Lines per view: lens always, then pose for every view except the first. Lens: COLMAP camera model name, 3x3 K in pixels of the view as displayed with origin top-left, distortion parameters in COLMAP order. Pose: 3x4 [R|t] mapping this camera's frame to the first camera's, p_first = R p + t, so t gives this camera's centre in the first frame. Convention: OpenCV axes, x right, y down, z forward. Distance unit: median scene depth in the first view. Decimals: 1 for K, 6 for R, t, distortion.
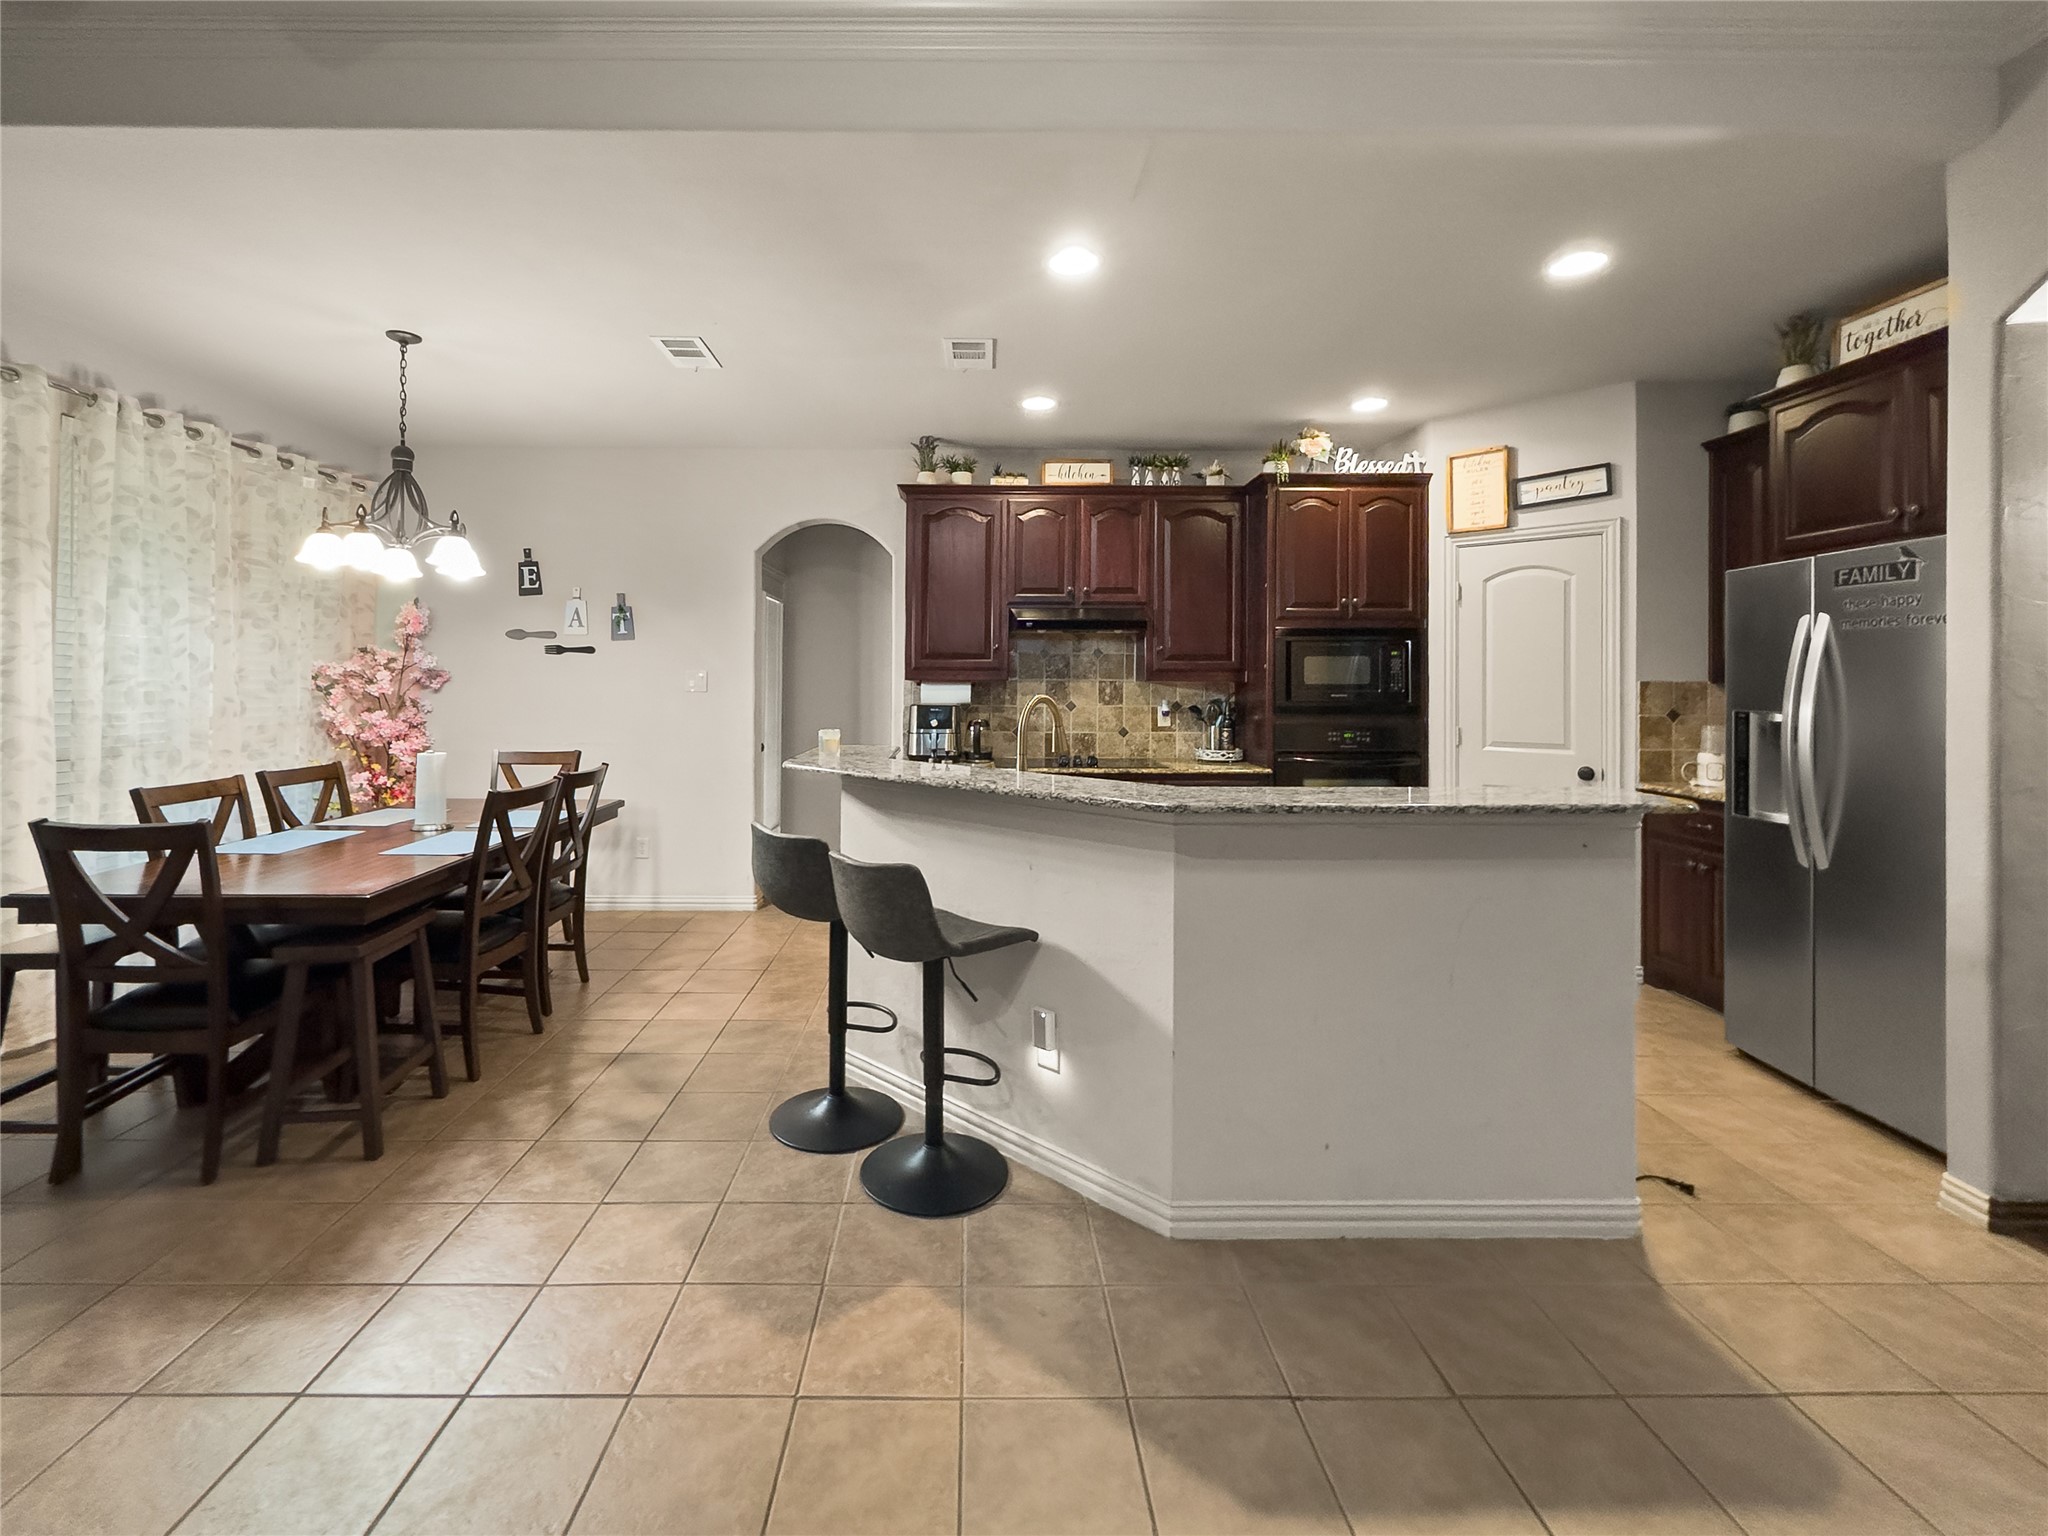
lens RADIAL K [[895.8, 0, 976.5], [0, 895.8, 674.5], [0, 0, 1]] dist [0.004532, -0.000985]
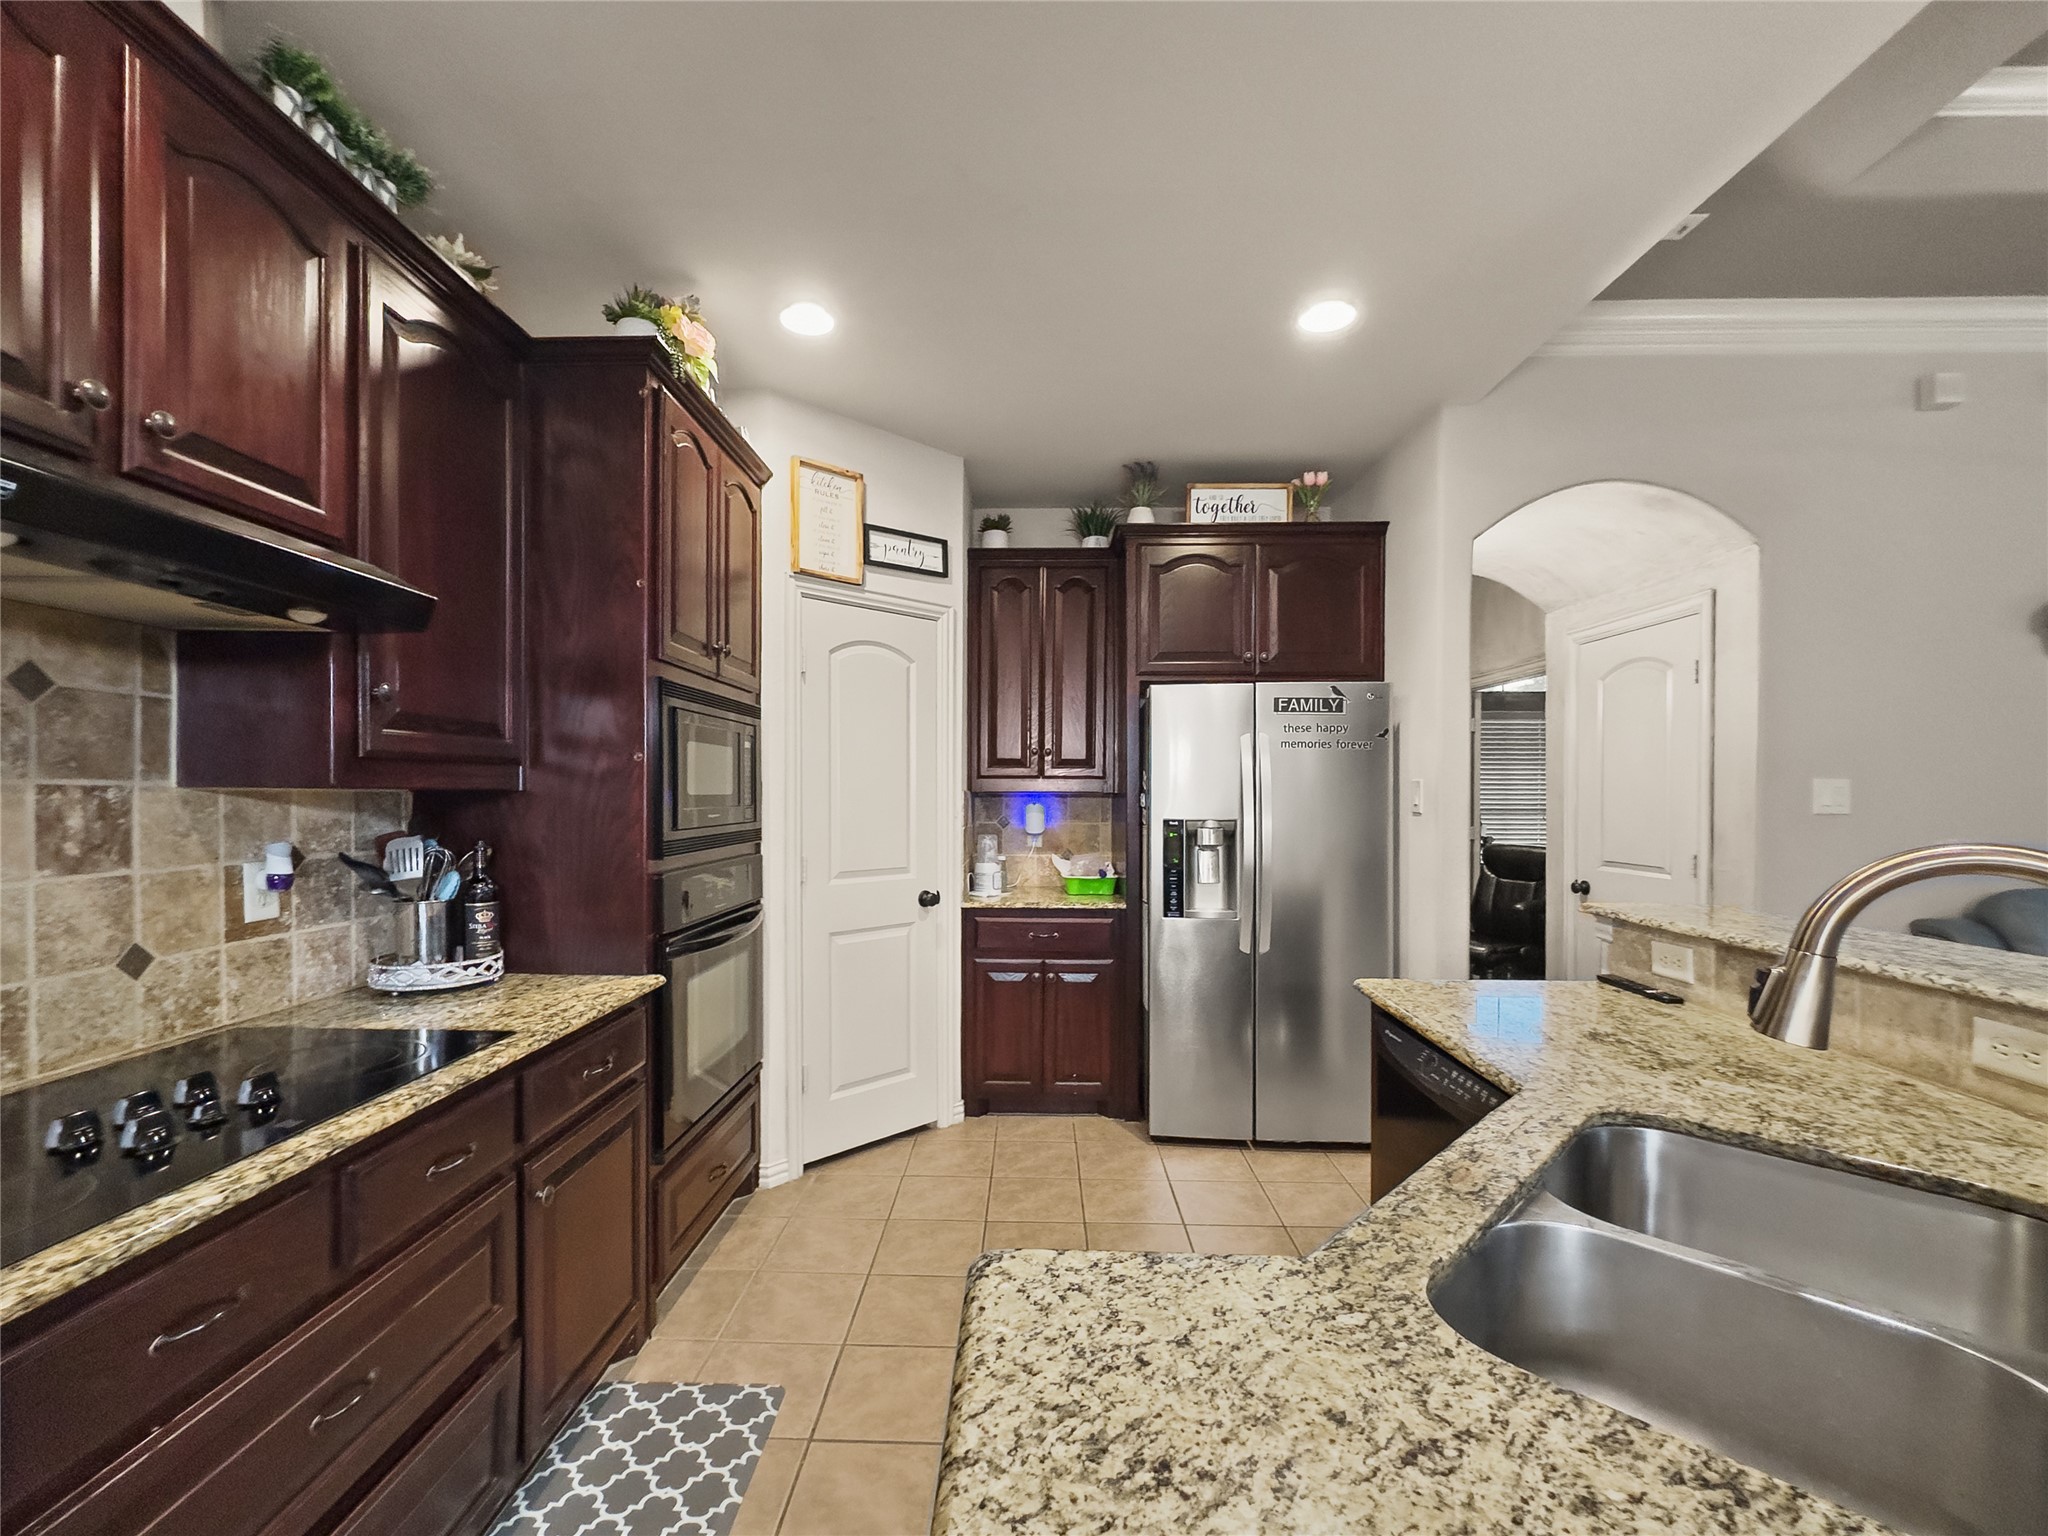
lens RADIAL K [[859.2, 0, 1012.3], [0, 859.2, 800.2], [0, 0, 1]] dist [-0.005123, 0.000590]
pose [[0.033393, -0.008785, 0.999404, -0.116015], [-0.009941, 0.999909, 0.009122, 0.007671], [-0.999393, -0.010240, 0.033303, 0.797727]]
